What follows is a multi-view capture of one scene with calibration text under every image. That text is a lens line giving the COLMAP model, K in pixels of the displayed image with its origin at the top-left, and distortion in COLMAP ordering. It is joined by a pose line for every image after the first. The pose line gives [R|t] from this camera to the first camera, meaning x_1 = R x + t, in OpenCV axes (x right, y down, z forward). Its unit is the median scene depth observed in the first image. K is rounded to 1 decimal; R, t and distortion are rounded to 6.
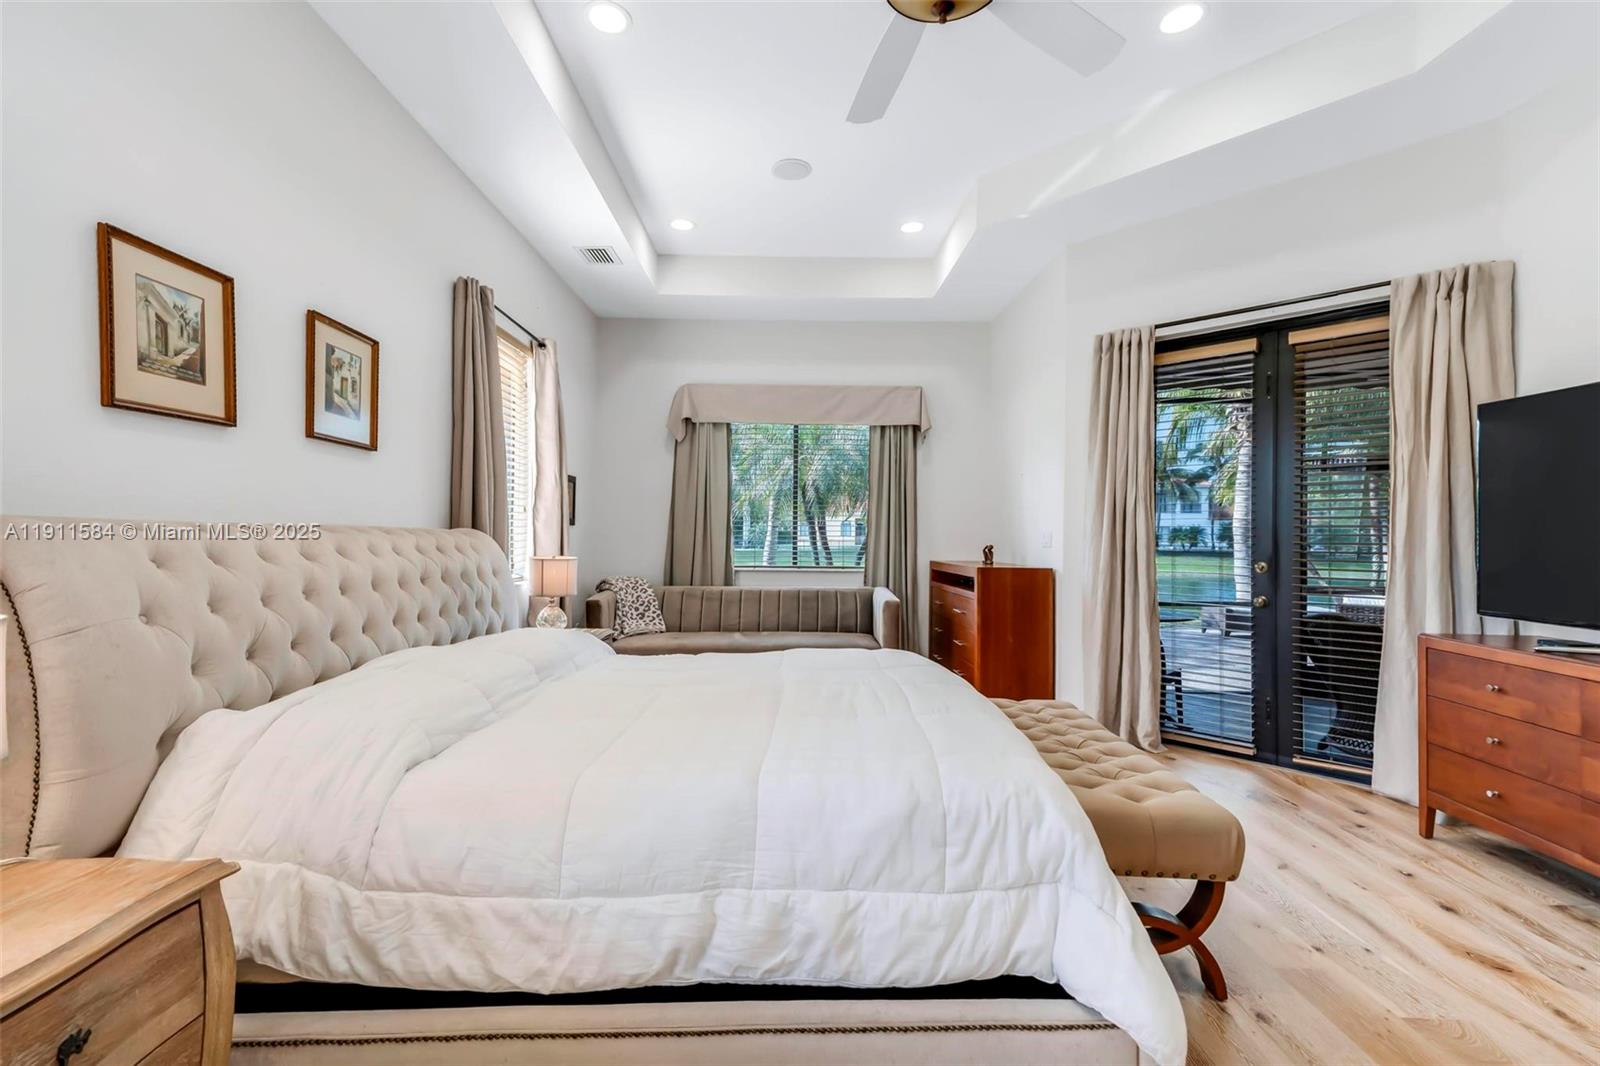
lens RADIAL K [[713.5, 0, 797.4], [0, 713.5, 537.3], [0, 0, 1]] dist [0.035807, -0.003275]
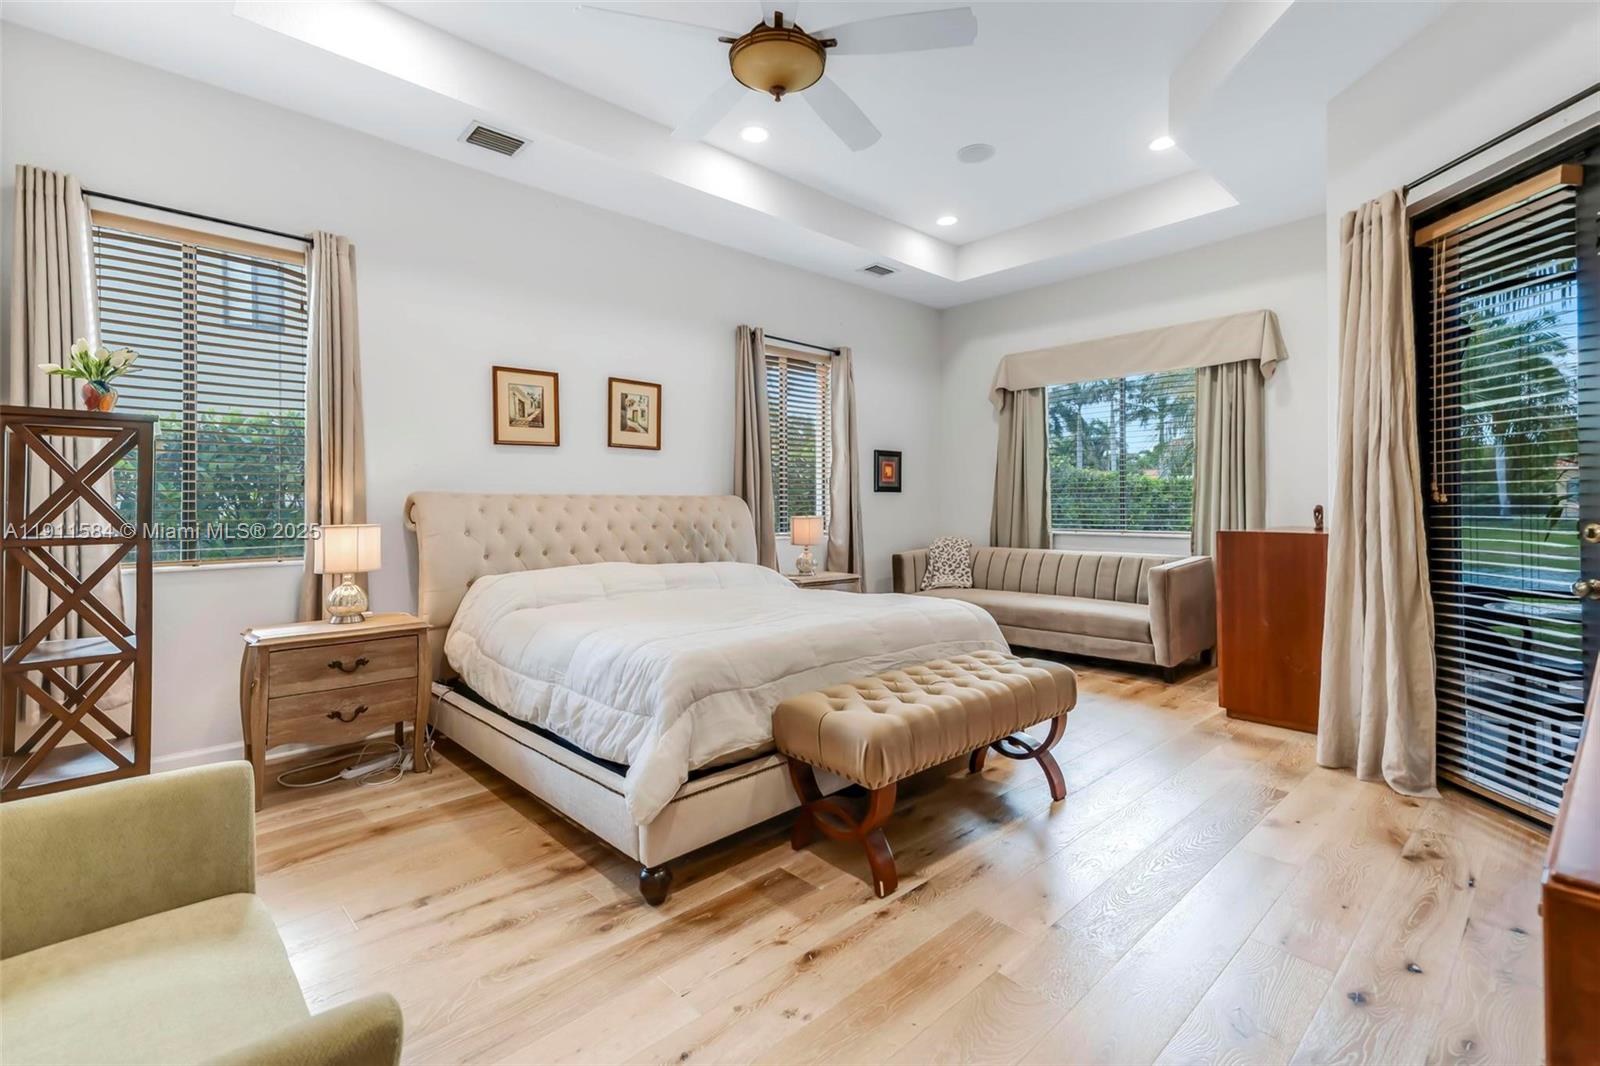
lens RADIAL K [[713.5, 0, 779.4], [0, 713.5, 508.7], [0, 0, 1]] dist [0.035807, -0.003275]
pose [[0.675105, -0.006081, -0.737696, 0.824151], [0.007499, 0.999971, -0.001381, 0.020657], [0.737683, -0.004600, 0.675131, 0.086616]]
